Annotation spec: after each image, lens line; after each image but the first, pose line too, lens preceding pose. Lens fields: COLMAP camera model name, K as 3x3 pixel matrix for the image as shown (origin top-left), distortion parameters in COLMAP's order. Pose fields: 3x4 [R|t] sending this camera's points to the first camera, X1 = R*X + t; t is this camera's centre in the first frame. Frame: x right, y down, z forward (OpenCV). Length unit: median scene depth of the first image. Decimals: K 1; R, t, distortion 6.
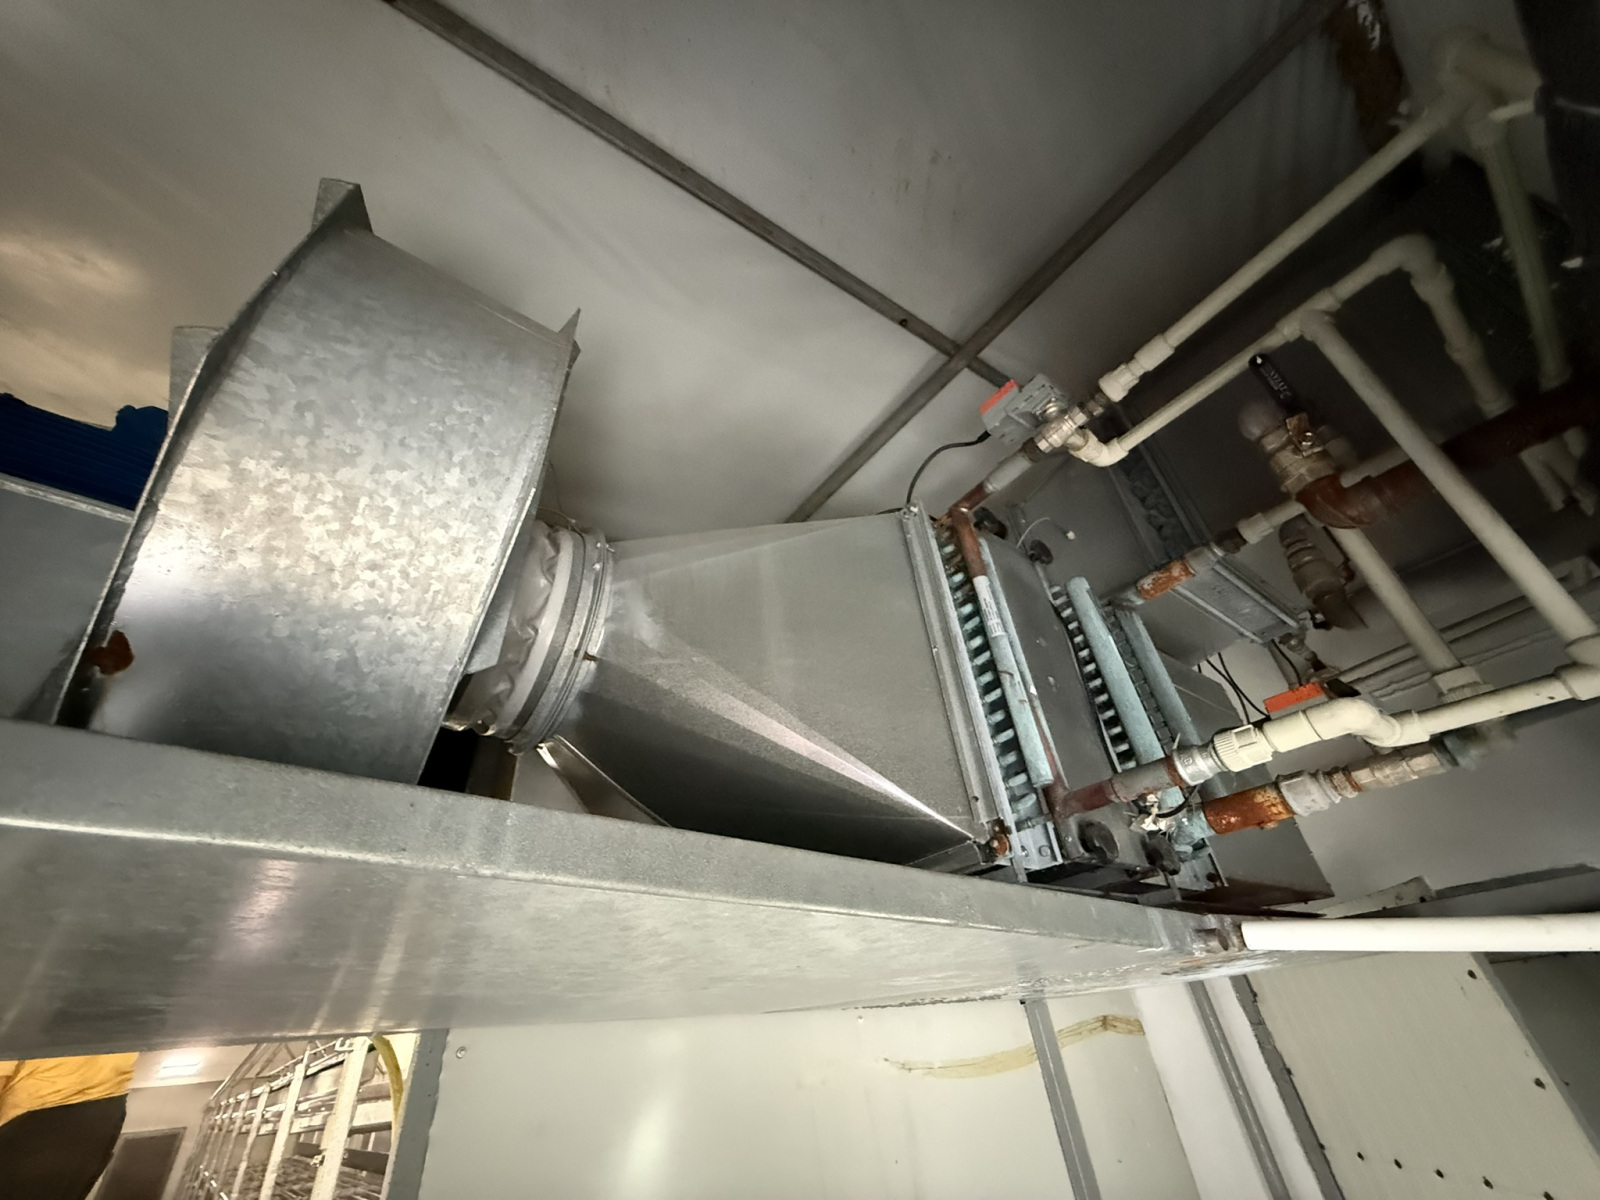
lens RADIAL K [[634.1, 0, 800.0], [0, 634.1, 600.0], [0, 0, 1]] dist [0.000814, -0.000080]
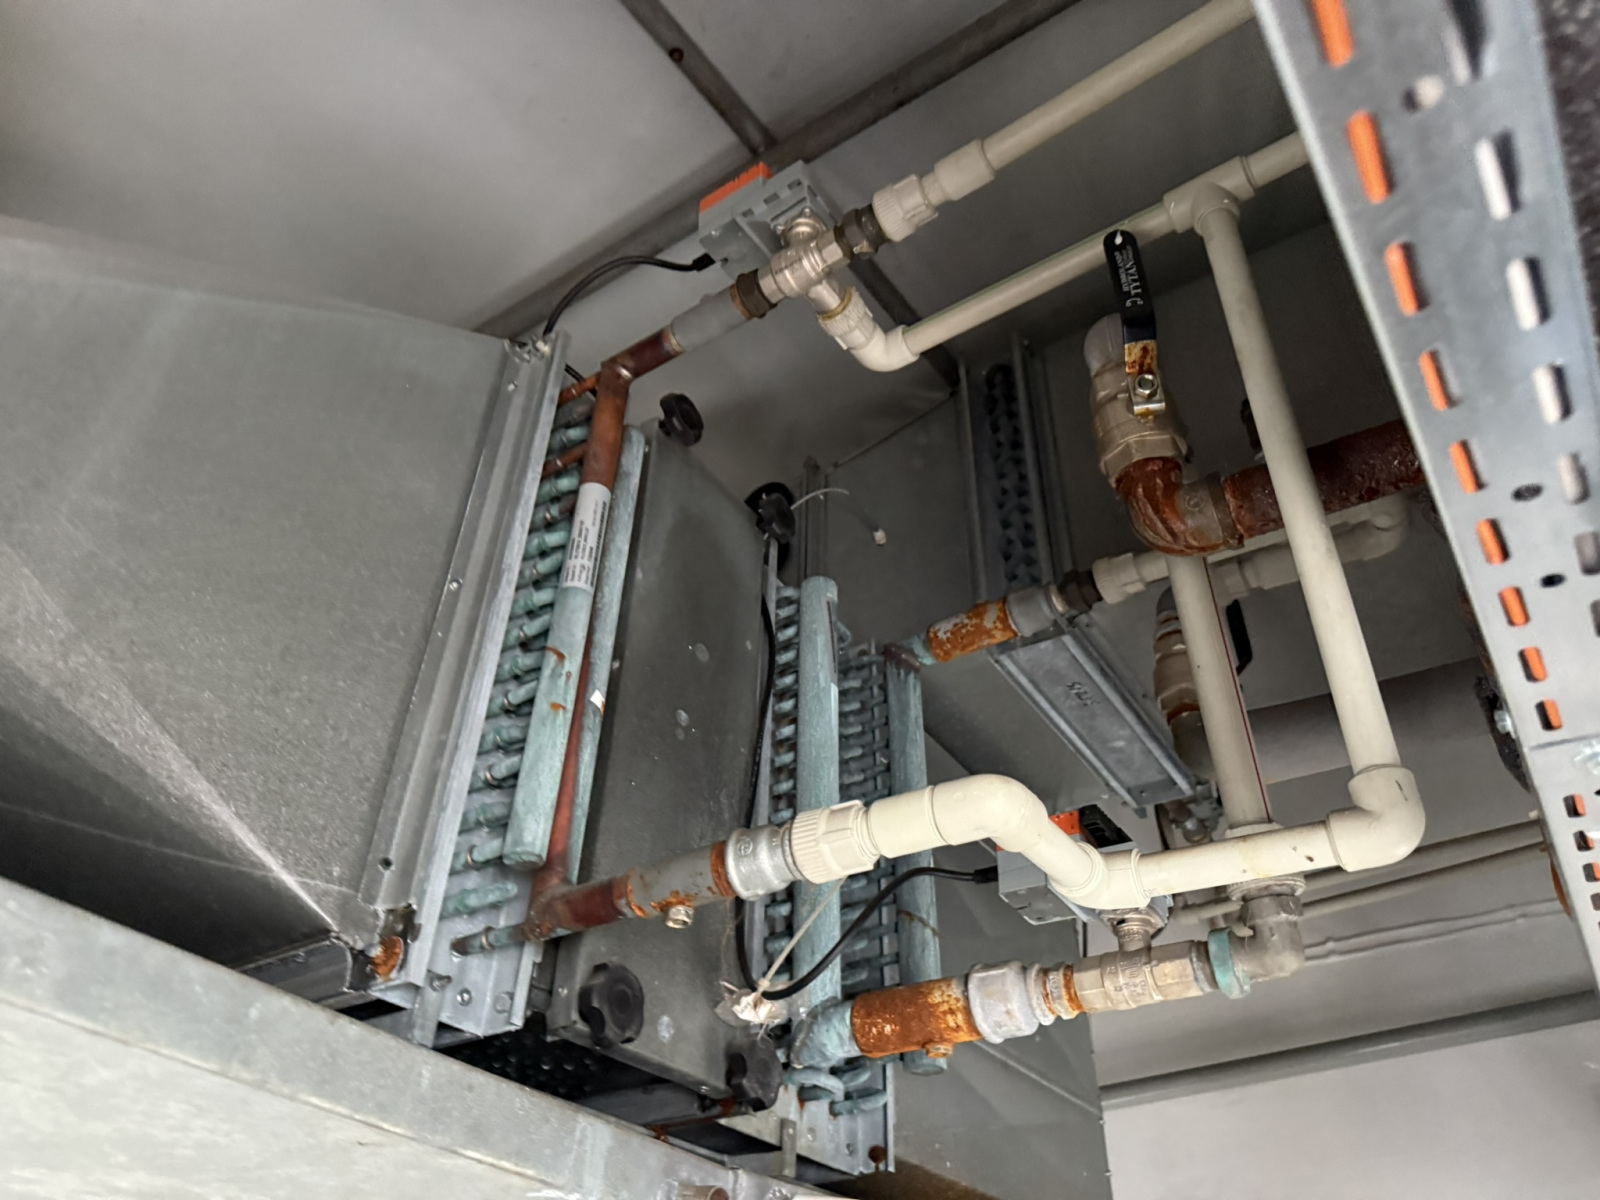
lens RADIAL K [[1117.7, 0, 806.4], [0, 1117.7, 593.7], [0, 0, 1]] dist [0.070342, -0.098689]
pose [[0.937951, 0.283568, 0.199590, 0.324917], [-0.271622, 0.958601, -0.085476, 0.092096], [-0.215565, 0.025959, 0.976144, 0.061633]]
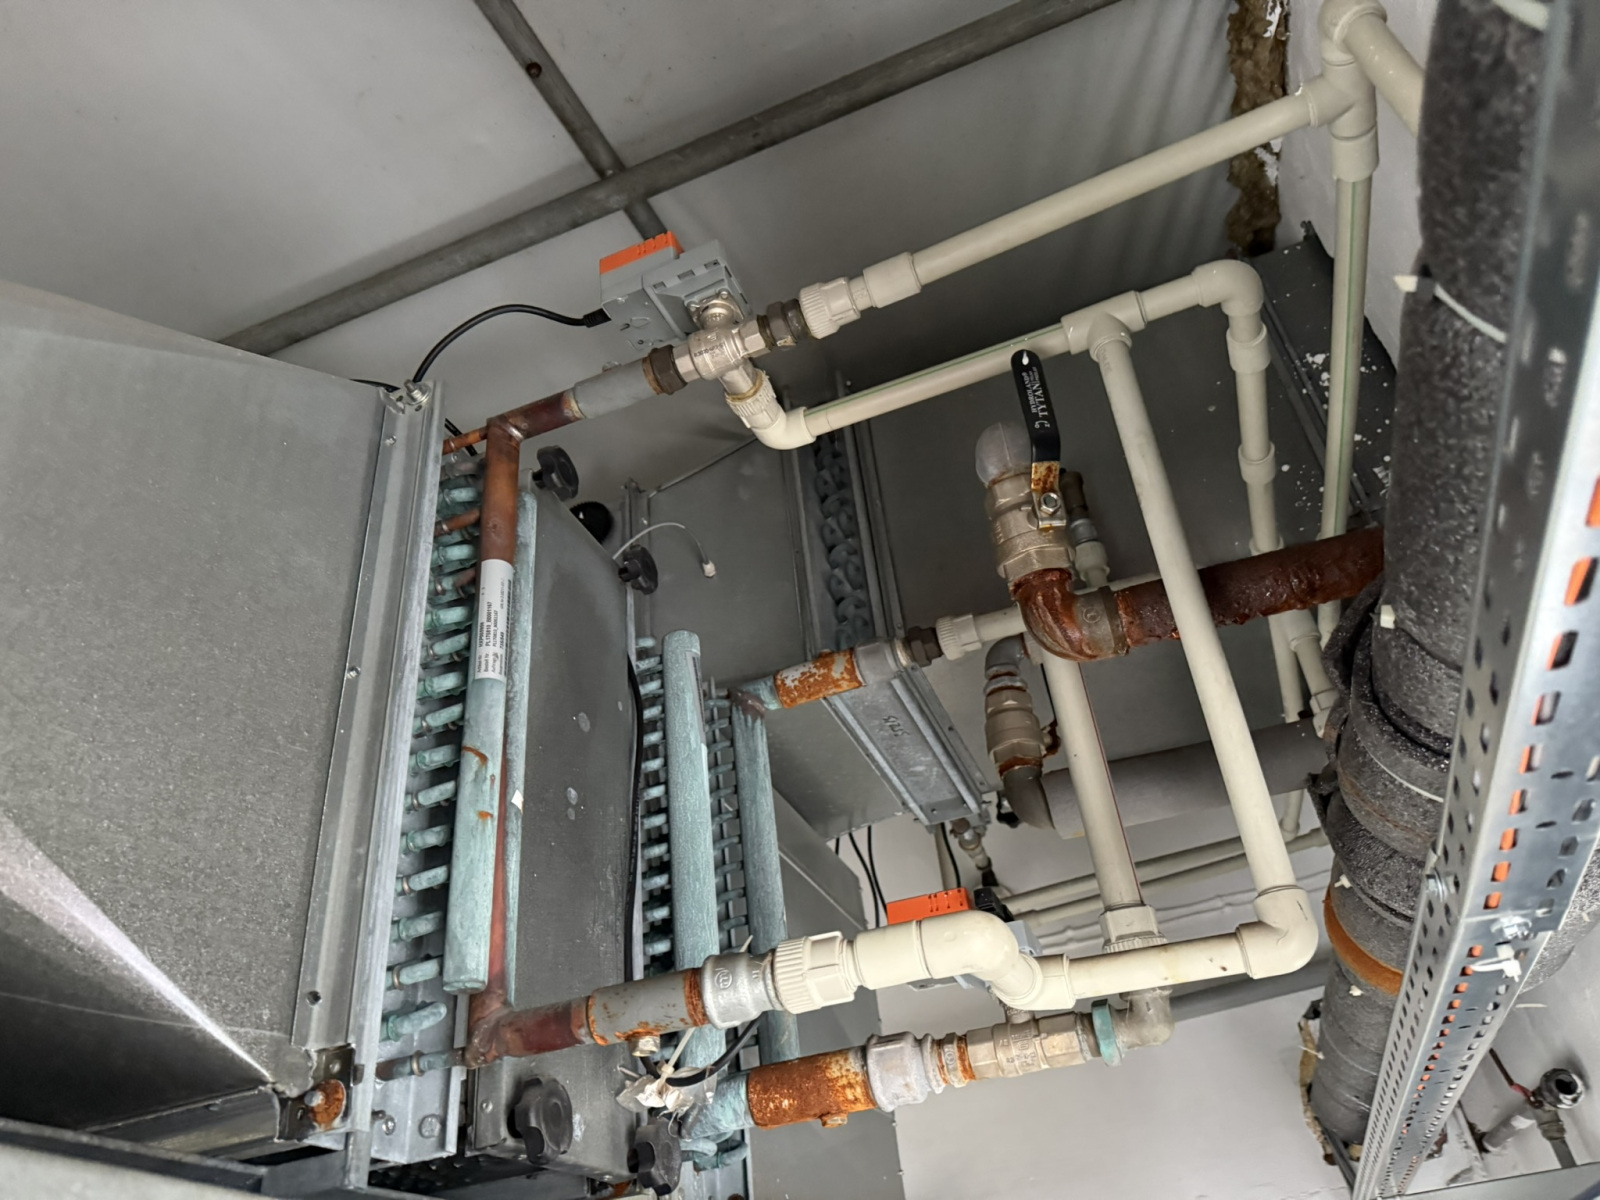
lens RADIAL K [[1119.2, 0, 805.2], [0, 1119.2, 592.0], [0, 0, 1]] dist [0.061419, -0.115081]
pose [[0.849111, 0.303604, 0.432245, 0.127260], [-0.278553, 0.952649, -0.121937, 0.030772], [-0.448798, -0.016865, 0.893474, 0.104140]]
